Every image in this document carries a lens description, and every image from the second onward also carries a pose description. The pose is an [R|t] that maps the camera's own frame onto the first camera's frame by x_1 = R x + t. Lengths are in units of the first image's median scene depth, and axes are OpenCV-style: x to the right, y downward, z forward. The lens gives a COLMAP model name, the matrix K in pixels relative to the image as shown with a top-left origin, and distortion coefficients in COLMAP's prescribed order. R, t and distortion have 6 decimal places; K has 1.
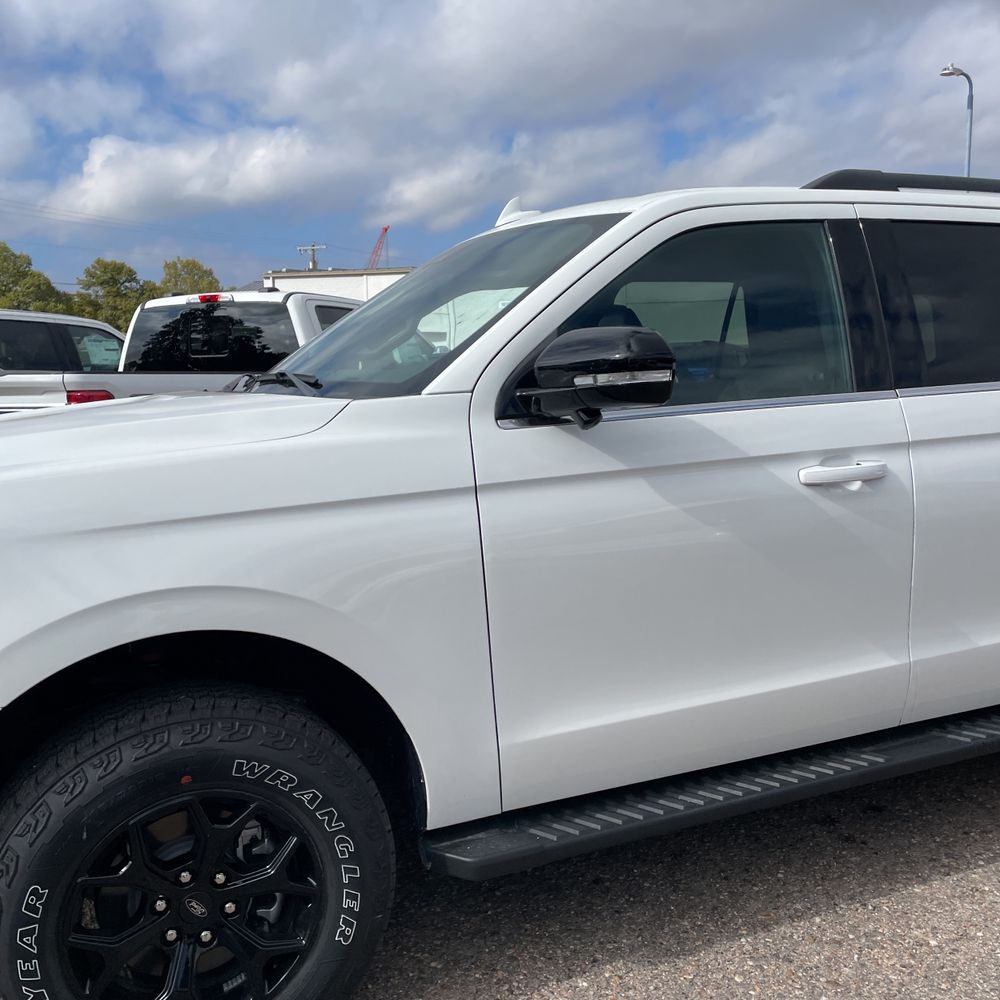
lens RADIAL K [[1007.7, 0, 482.8], [0, 1007.7, 514.0], [0, 0, 1]] dist [0.093031, -0.110426]
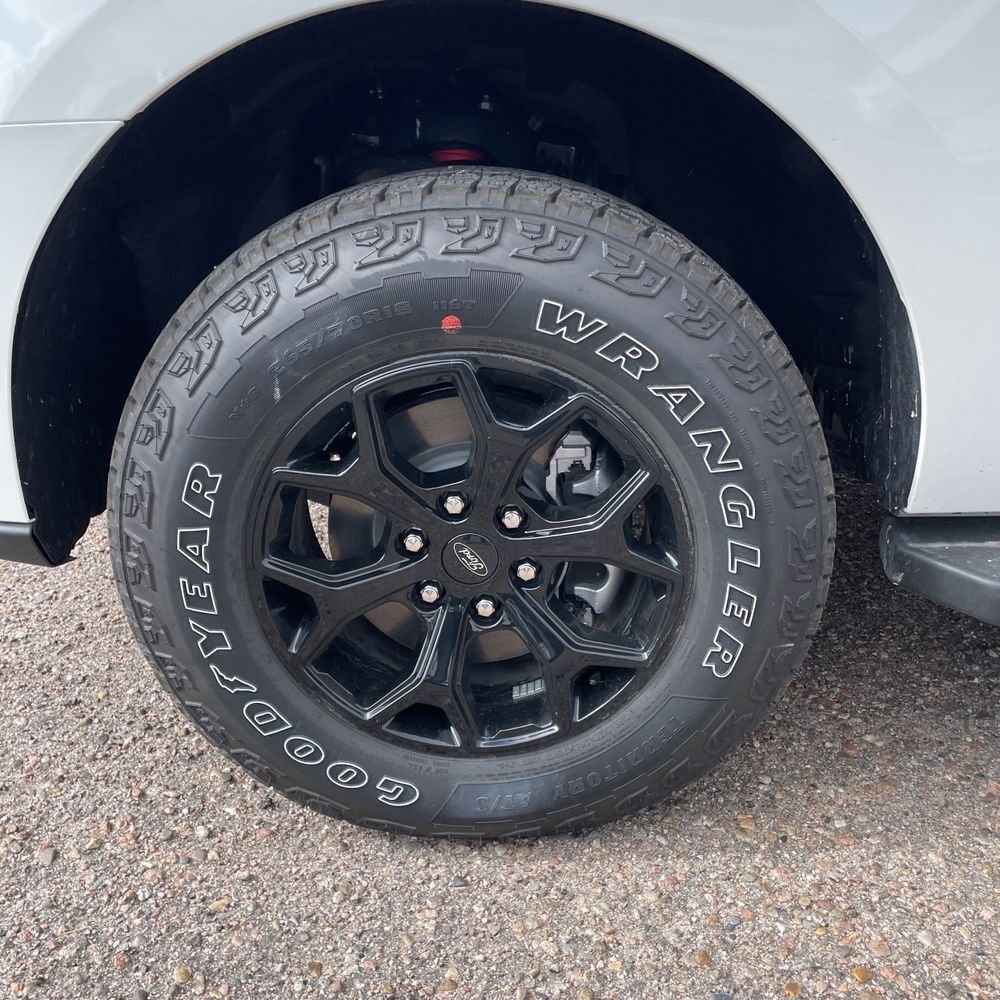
lens RADIAL K [[1000.6, 0, 503.4], [0, 1000.6, 490.2], [0, 0, 1]] dist [0.085650, -0.108938]
pose [[0.912975, 0.162622, -0.374206, -0.054237], [-0.067348, 0.964622, 0.254890, 0.195123], [0.402418, -0.207507, 0.891628, 0.493984]]
